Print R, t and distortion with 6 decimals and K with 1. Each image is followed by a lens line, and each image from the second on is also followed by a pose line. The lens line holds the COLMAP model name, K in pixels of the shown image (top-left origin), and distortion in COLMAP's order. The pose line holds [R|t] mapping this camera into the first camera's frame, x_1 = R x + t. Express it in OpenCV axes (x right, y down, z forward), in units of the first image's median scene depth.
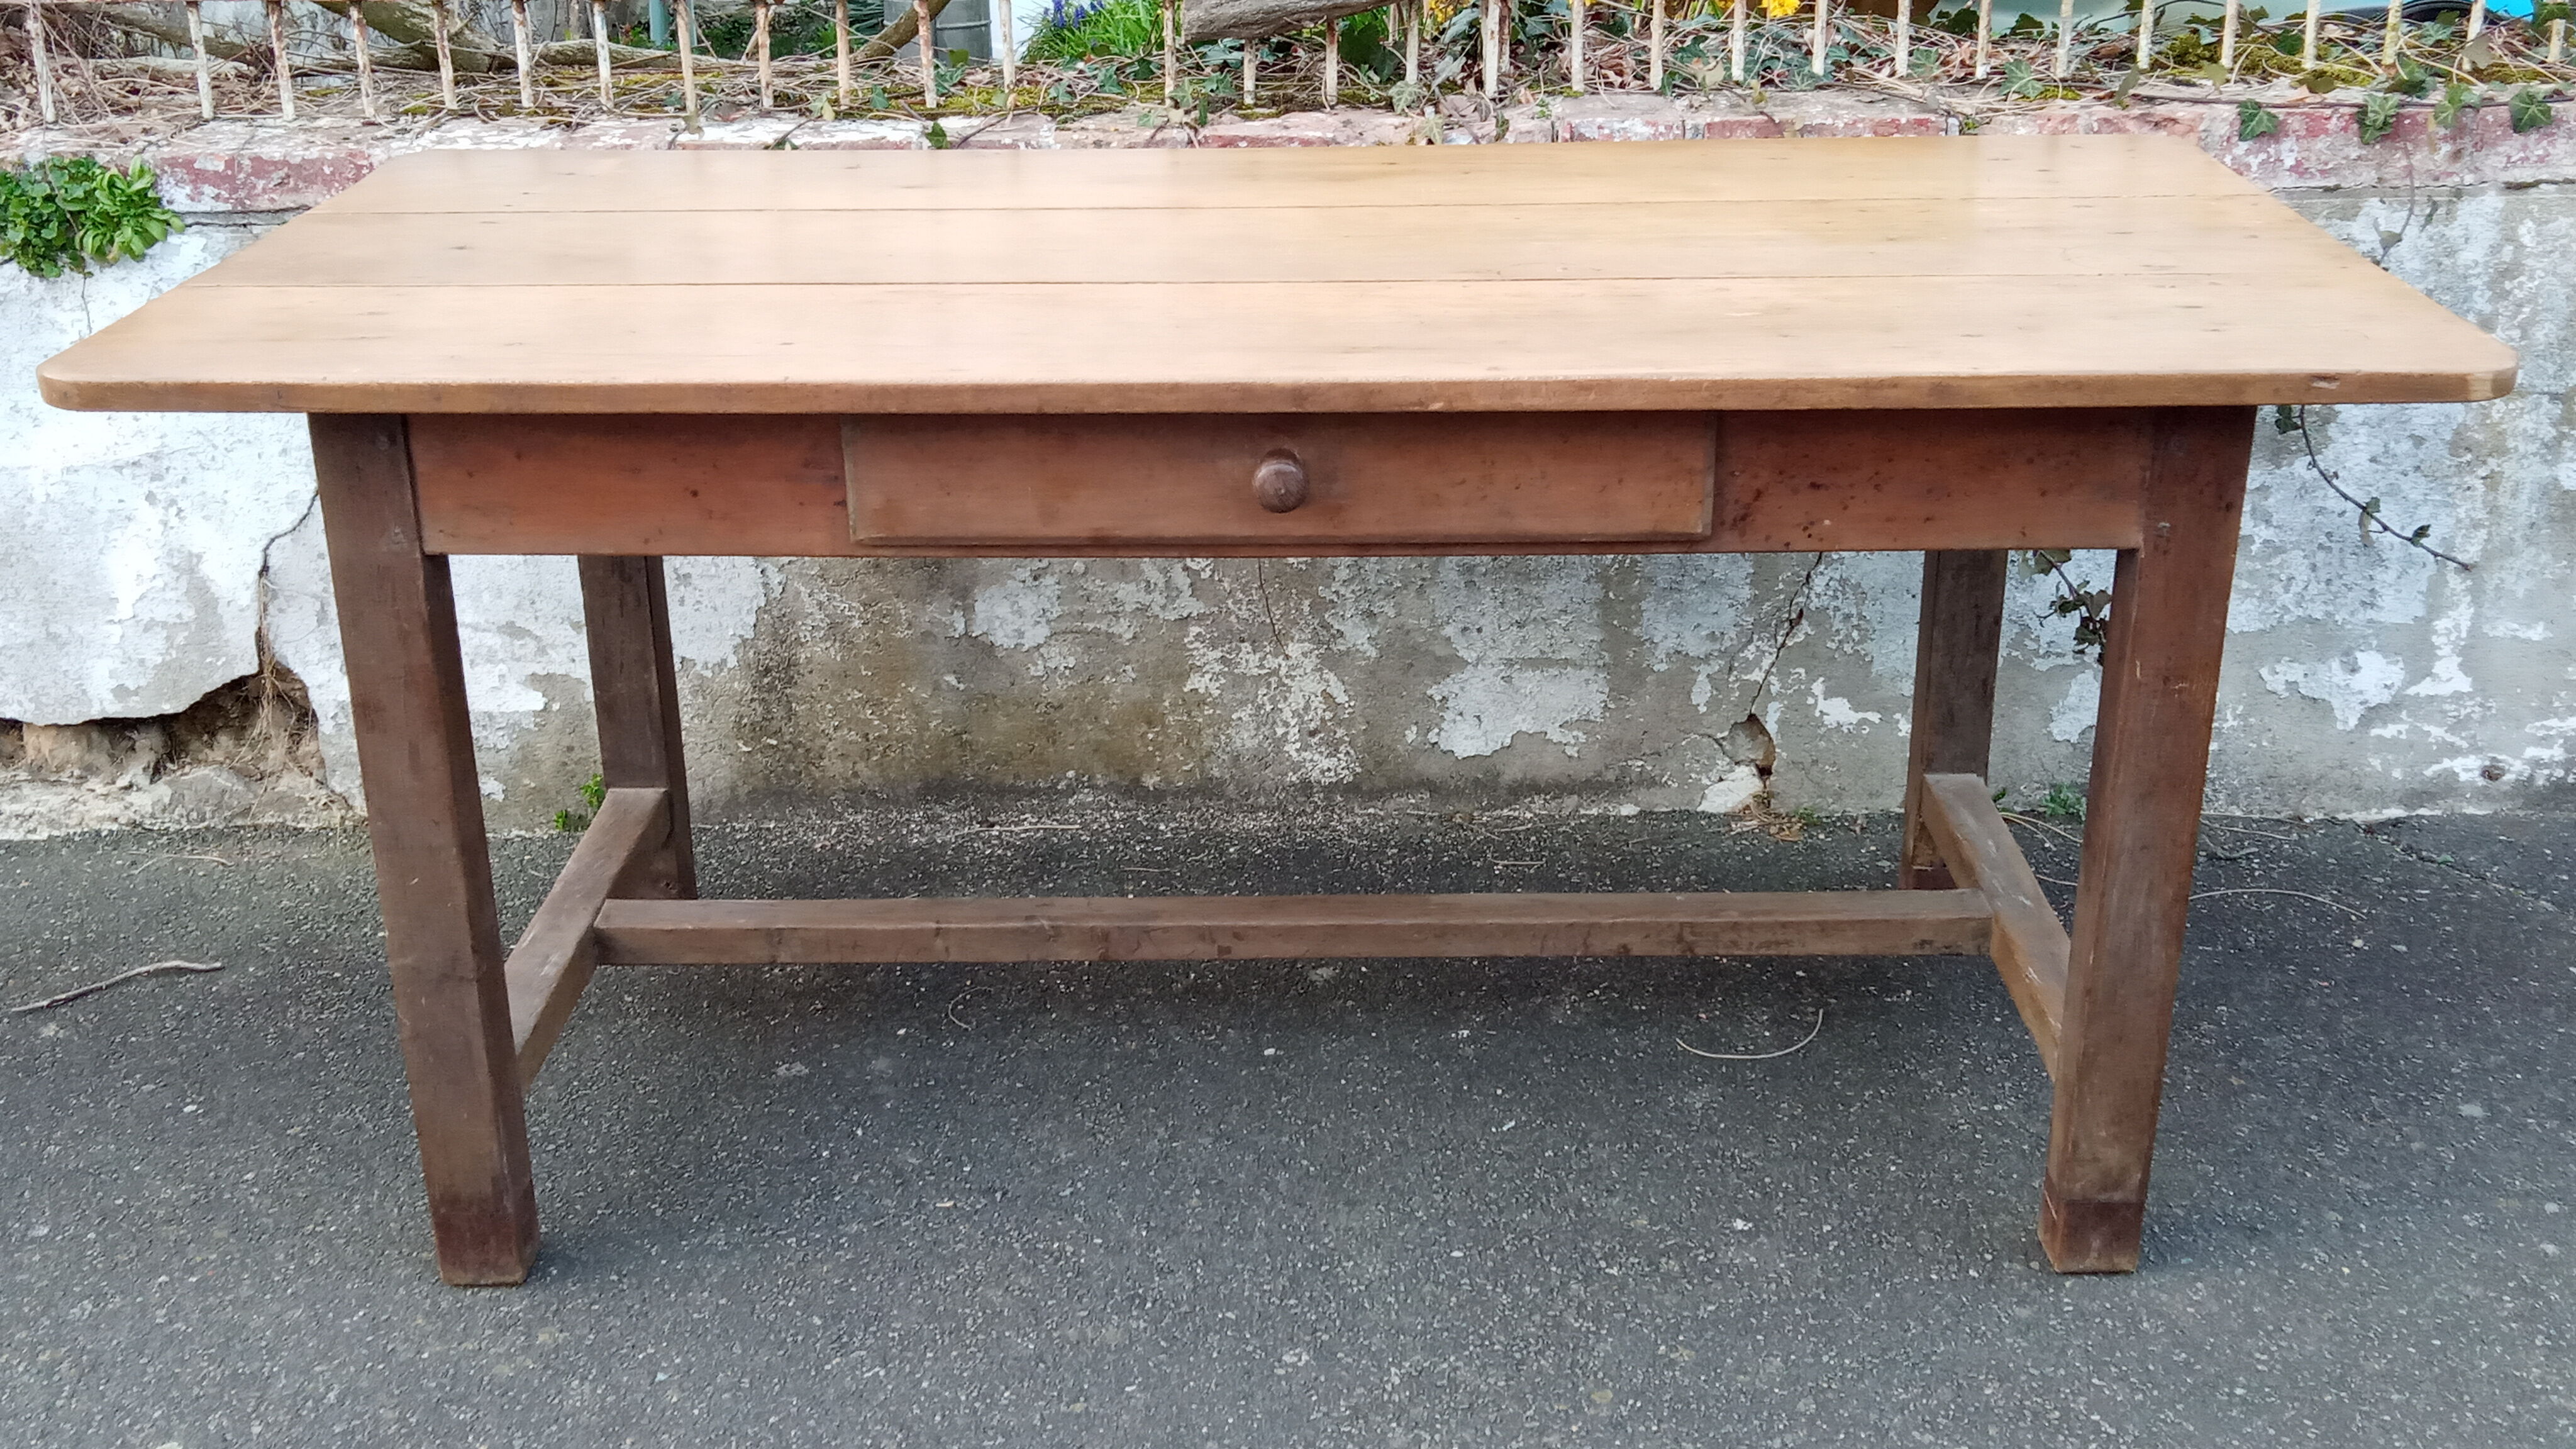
lens RADIAL K [[2630.5, 0, 1276.0], [0, 2630.5, 691.6], [0, 0, 1]] dist [0.077265, -0.178471]
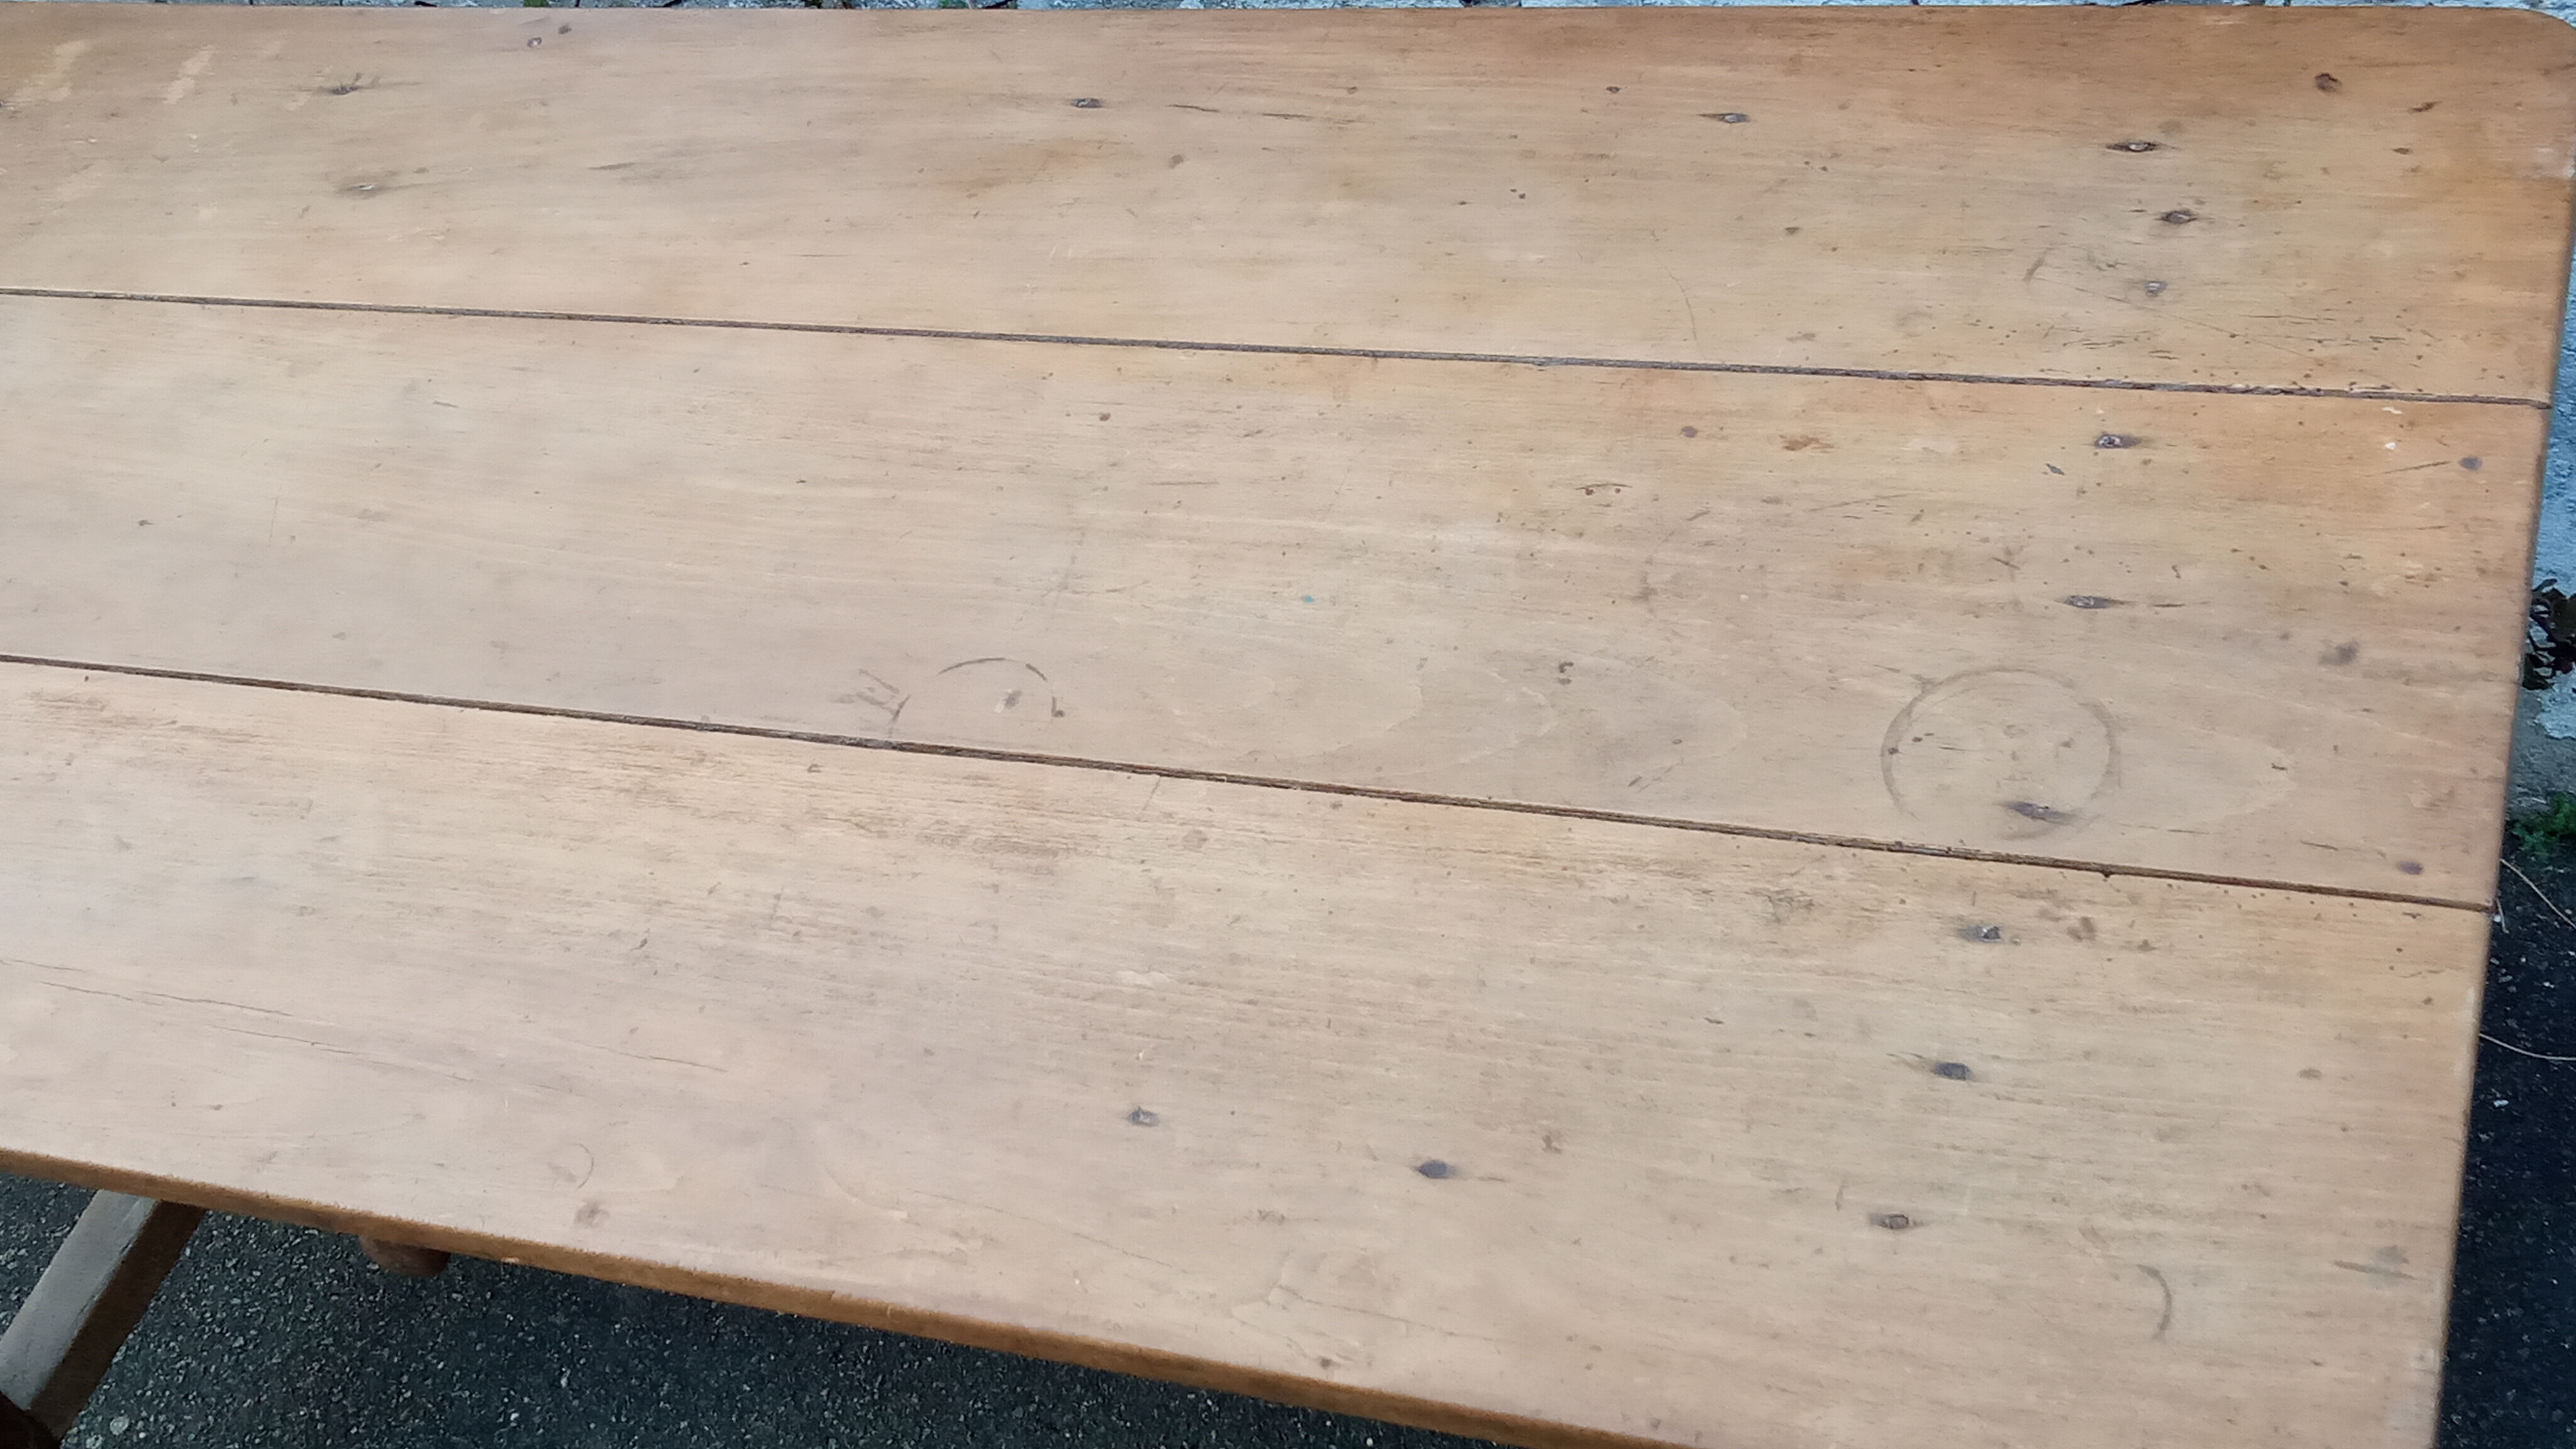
lens RADIAL K [[3209.5, 0, 1276.7], [0, 3209.5, 683.7], [0, 0, 1]] dist [0.121155, -0.433897]
pose [[0.925749, 0.077621, -0.370087, 0.315347], [0.093981, 0.900768, 0.424011, -0.339936], [0.366274, -0.427309, 0.826590, 0.331176]]
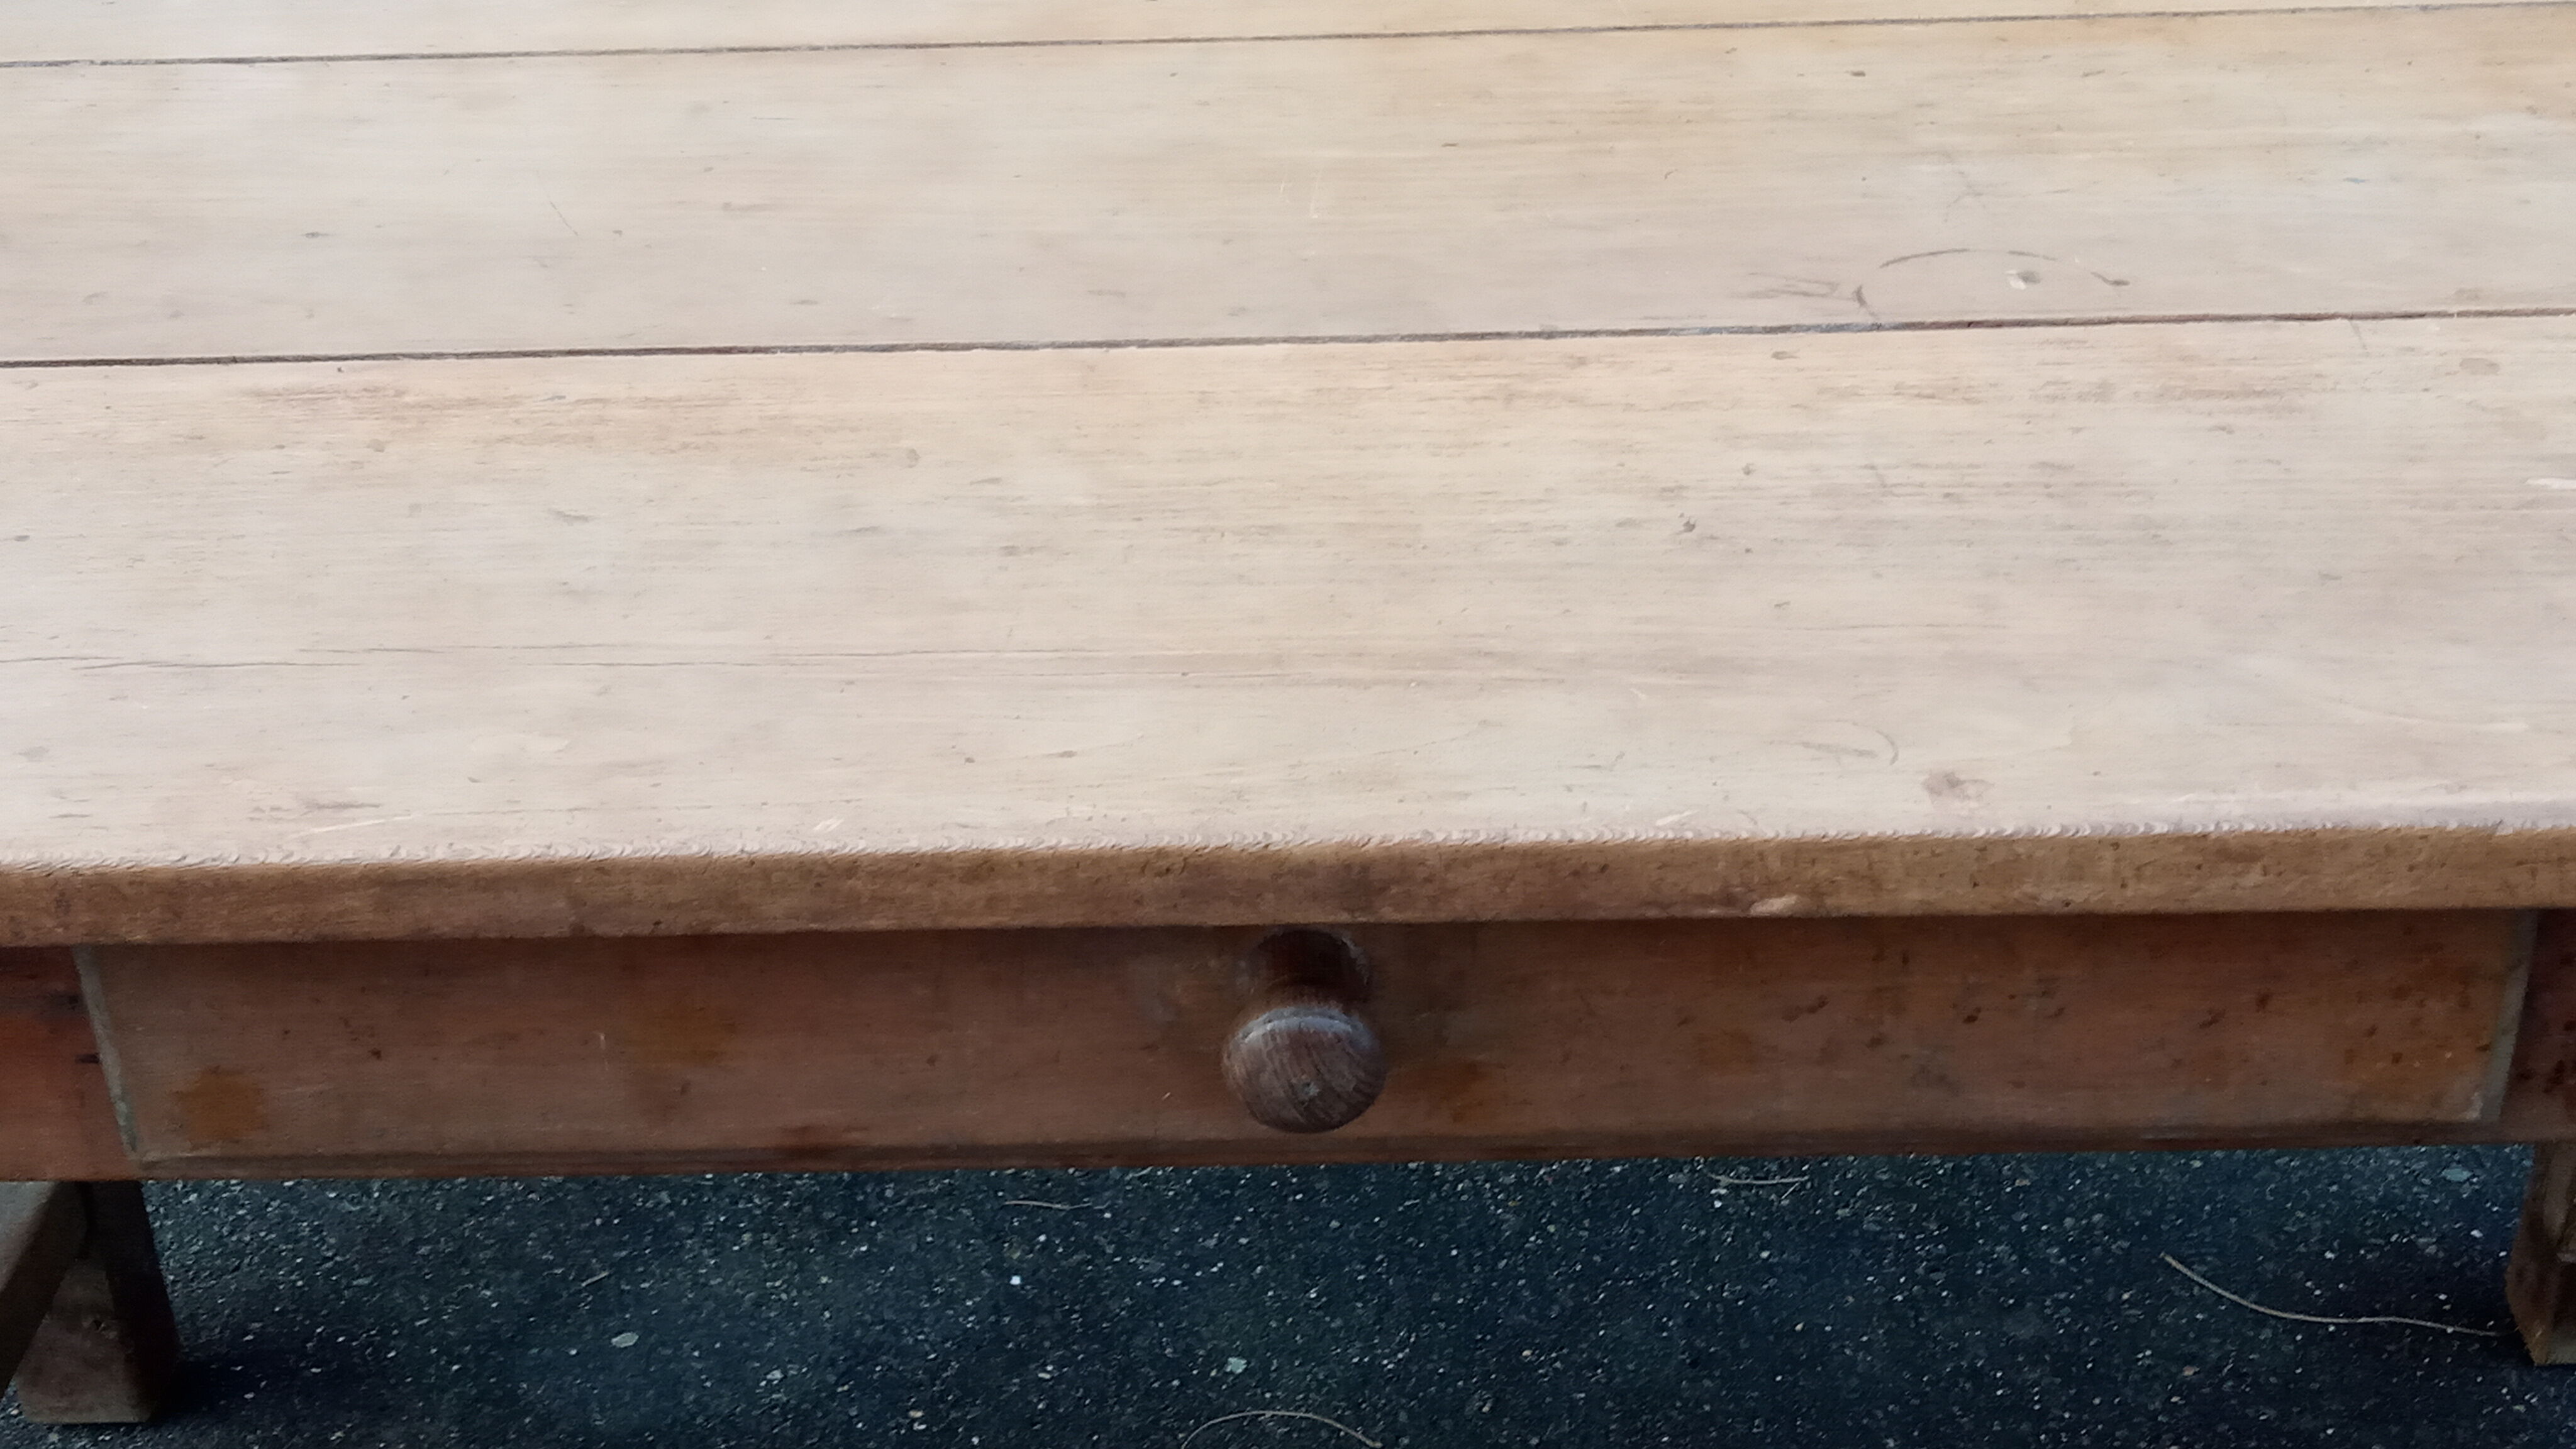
lens RADIAL K [[3209.5, 0, 1276.7], [0, 3209.5, 683.7], [0, 0, 1]] dist [0.121155, -0.433897]
pose [[0.999876, -0.015477, -0.002959, -0.000126], [0.015733, 0.990928, 0.133469, -0.124074], [0.000866, -0.133499, 0.991049, 0.390785]]
